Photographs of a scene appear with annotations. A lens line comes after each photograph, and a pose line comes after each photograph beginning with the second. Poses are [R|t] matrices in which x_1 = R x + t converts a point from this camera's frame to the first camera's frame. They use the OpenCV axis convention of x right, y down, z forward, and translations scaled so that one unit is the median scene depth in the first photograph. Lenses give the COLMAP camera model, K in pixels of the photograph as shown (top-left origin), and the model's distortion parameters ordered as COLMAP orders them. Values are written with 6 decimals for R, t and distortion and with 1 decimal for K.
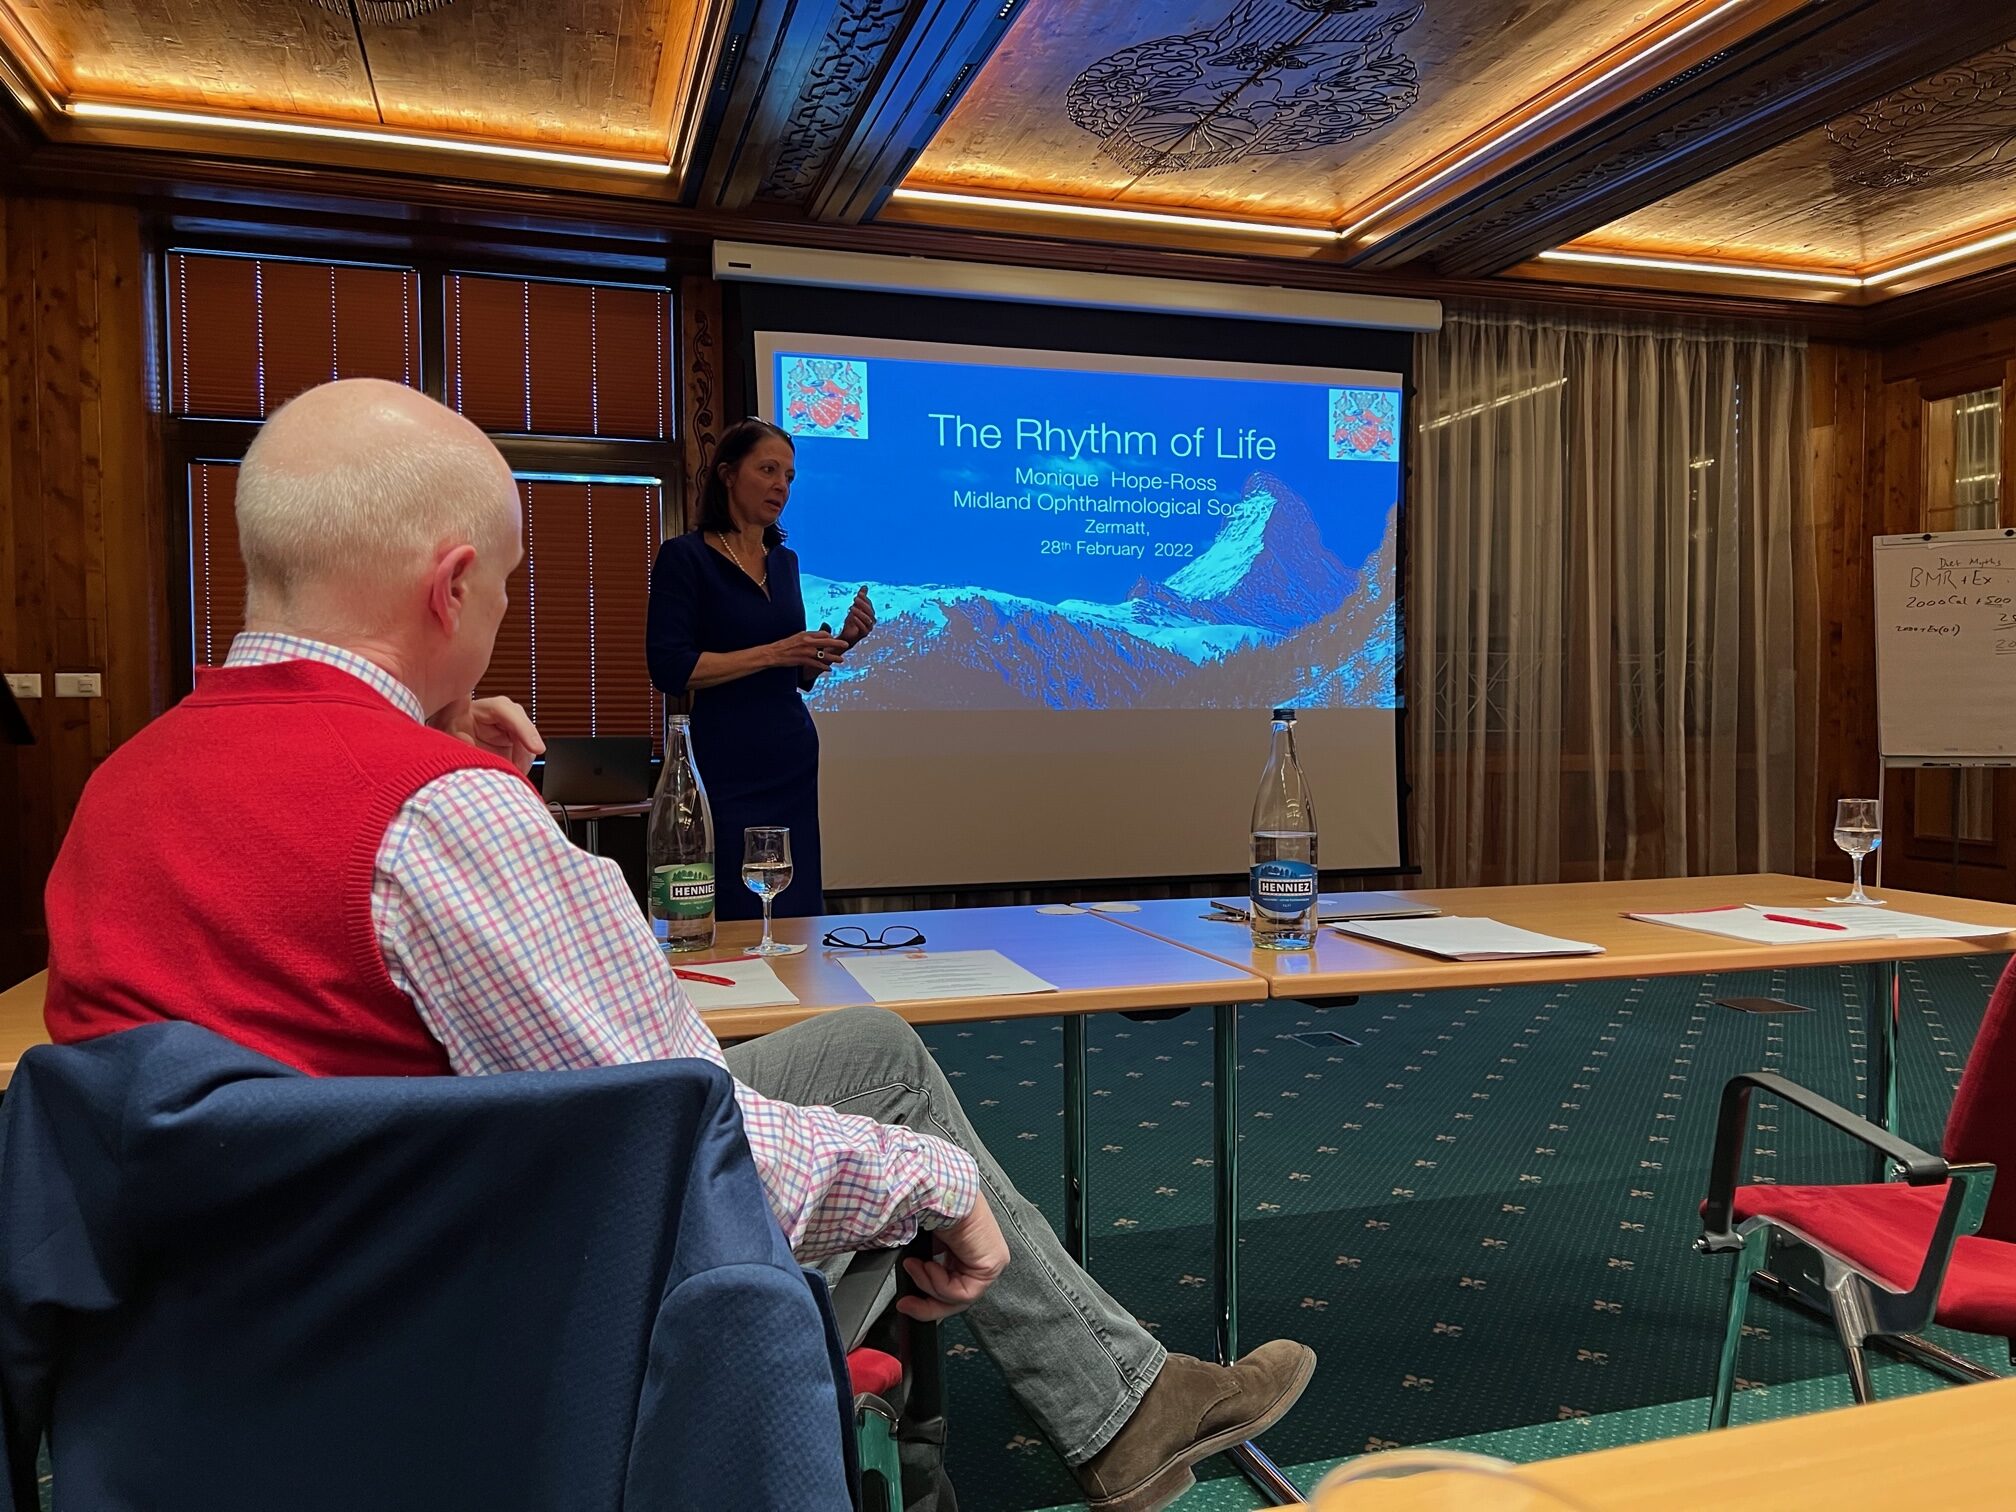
lens RADIAL K [[1515.9, 0, 1006.8], [0, 1515.9, 755.7], [0, 0, 1]] dist [0.004629, -0.007907]
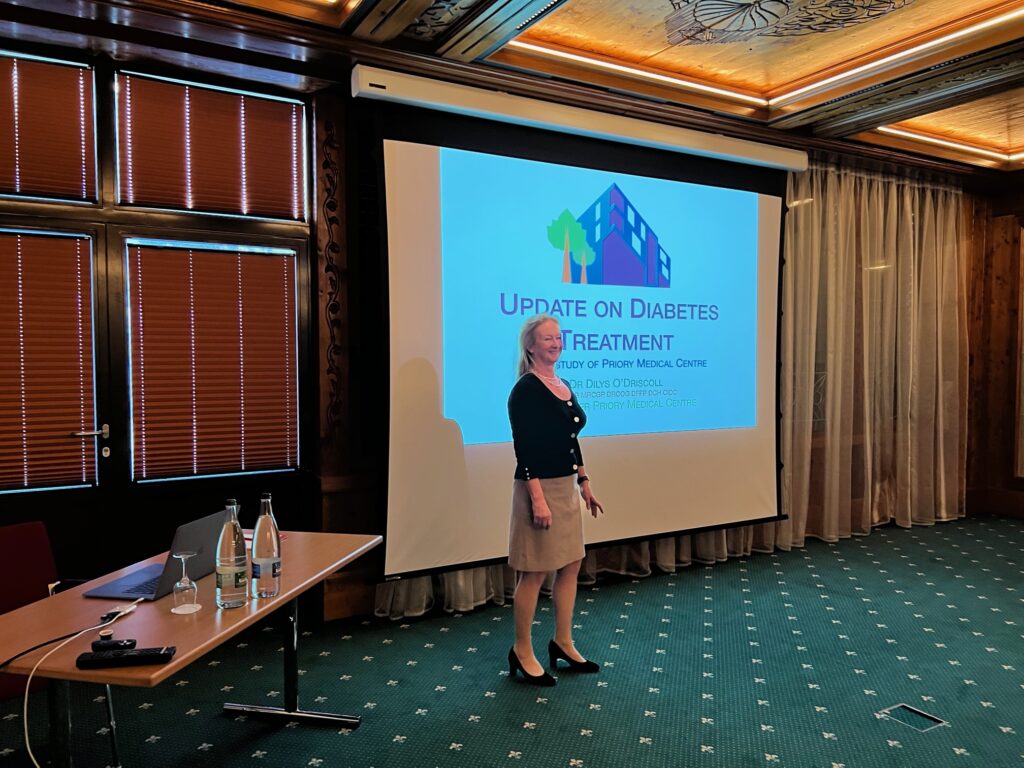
lens RADIAL K [[770.0, 0, 512.9], [0, 770.0, 384.7], [0, 0, 1]] dist [0.004629, -0.007907]
pose [[0.973767, -0.003240, 0.227526, -0.190406], [0.001623, 0.999972, 0.007295, -0.070150], [-0.227544, -0.006734, 0.973745, 0.308264]]
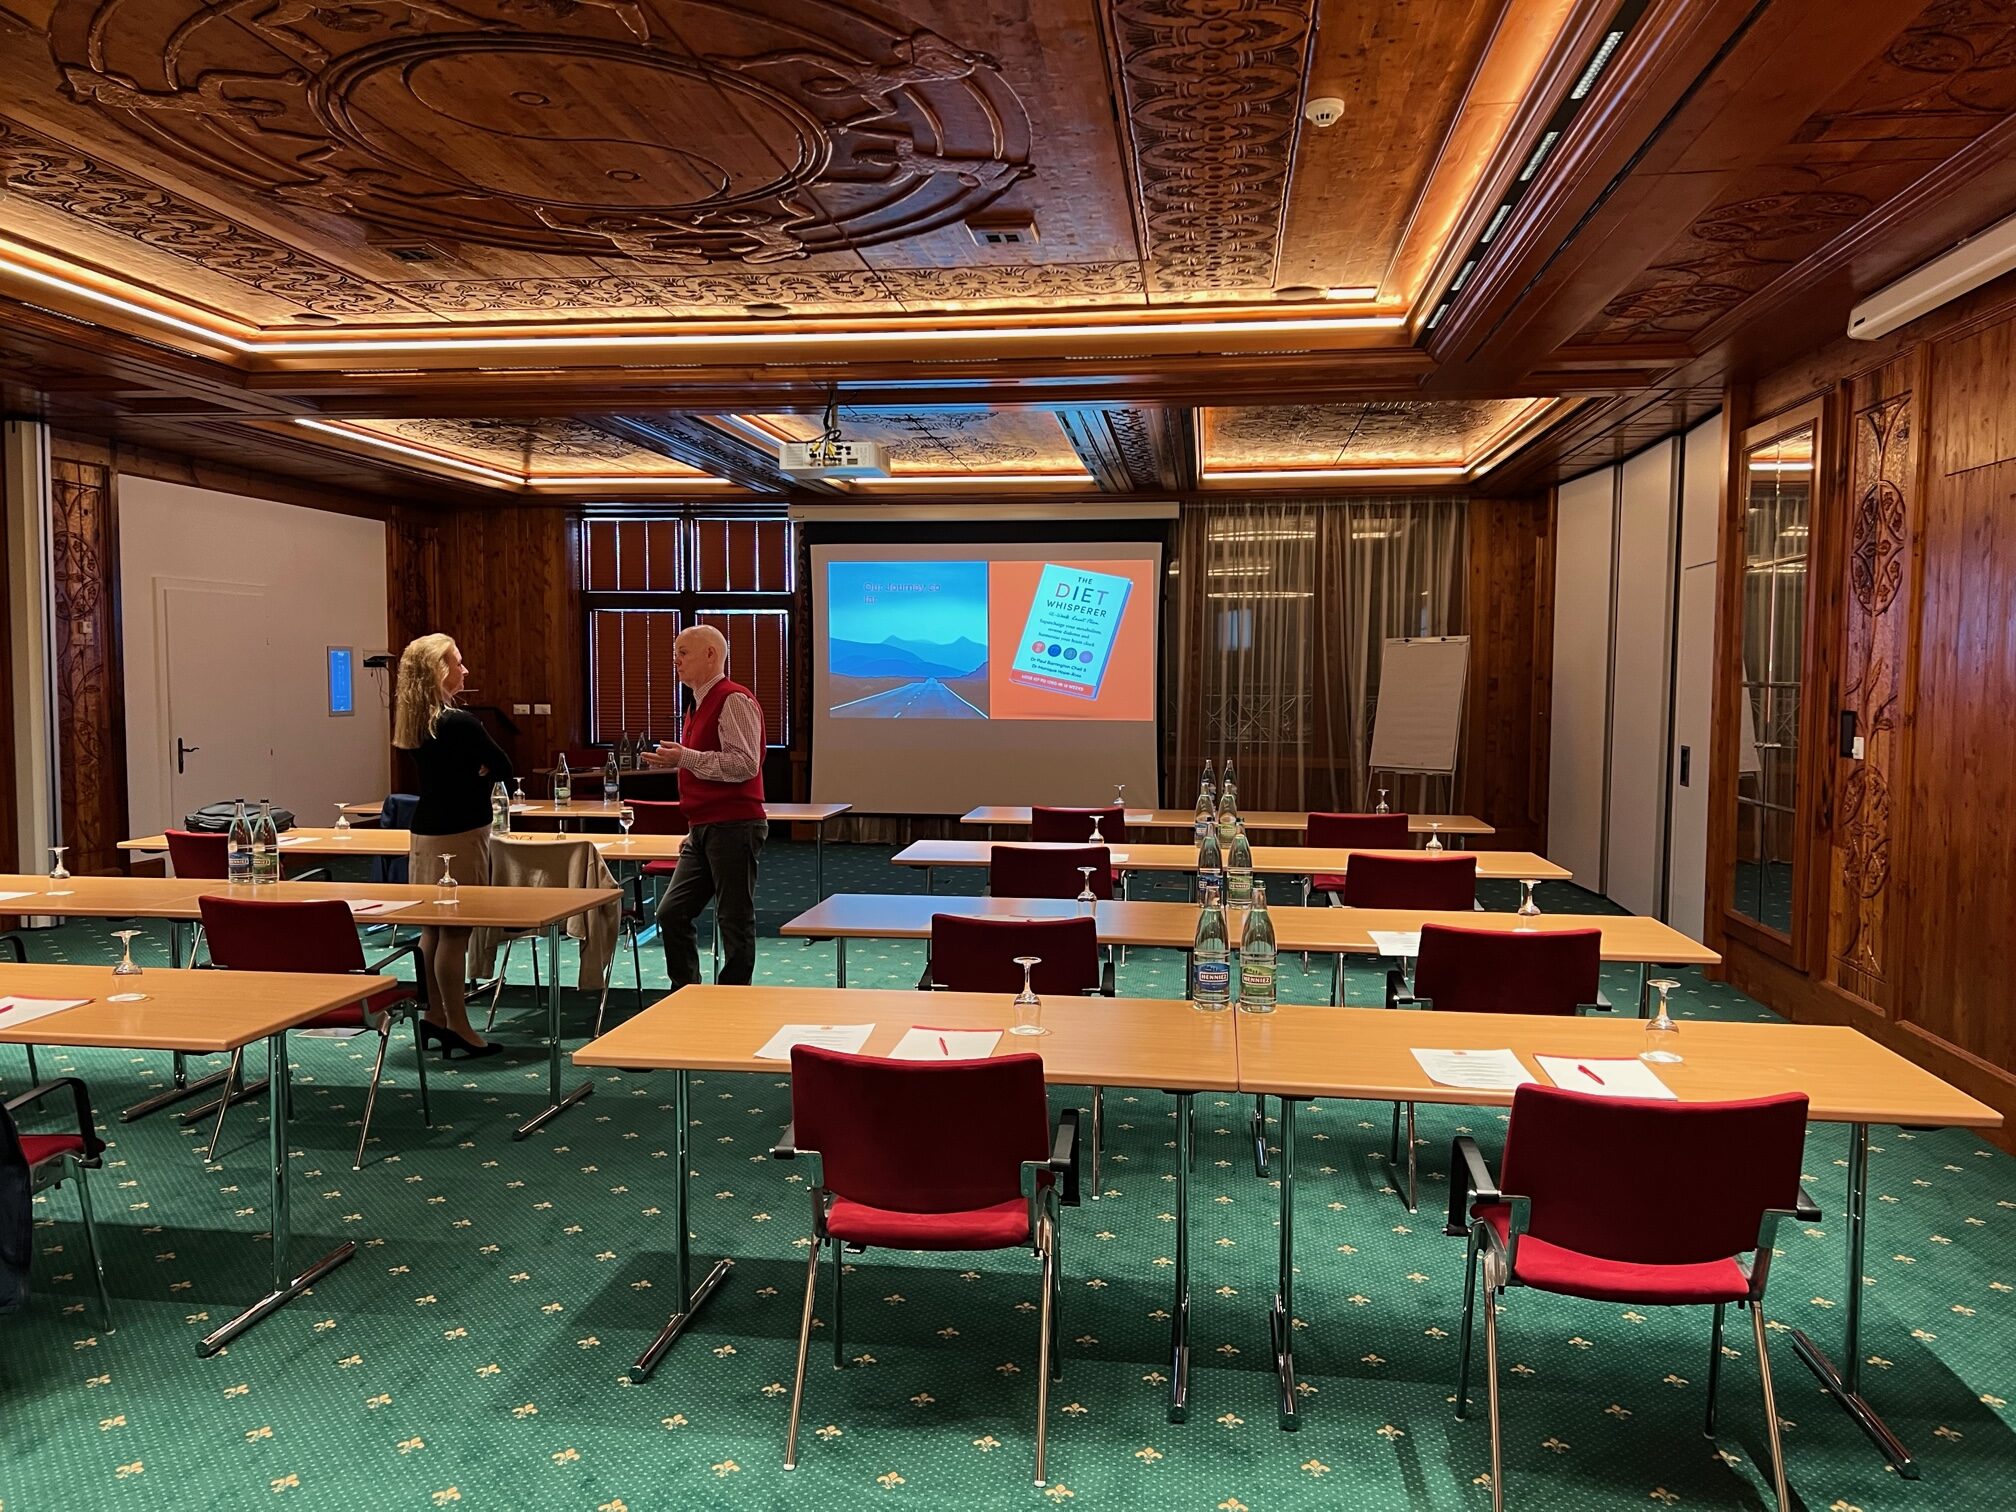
lens RADIAL K [[1515.9, 0, 1008.4], [0, 1515.9, 758.9], [0, 0, 1]] dist [0.004629, -0.007907]
pose [[0.907264, 0.035784, -0.419036, 0.878207], [-0.022175, 0.999058, 0.037304, -0.061055], [0.419976, -0.024553, 0.907203, -0.717542]]
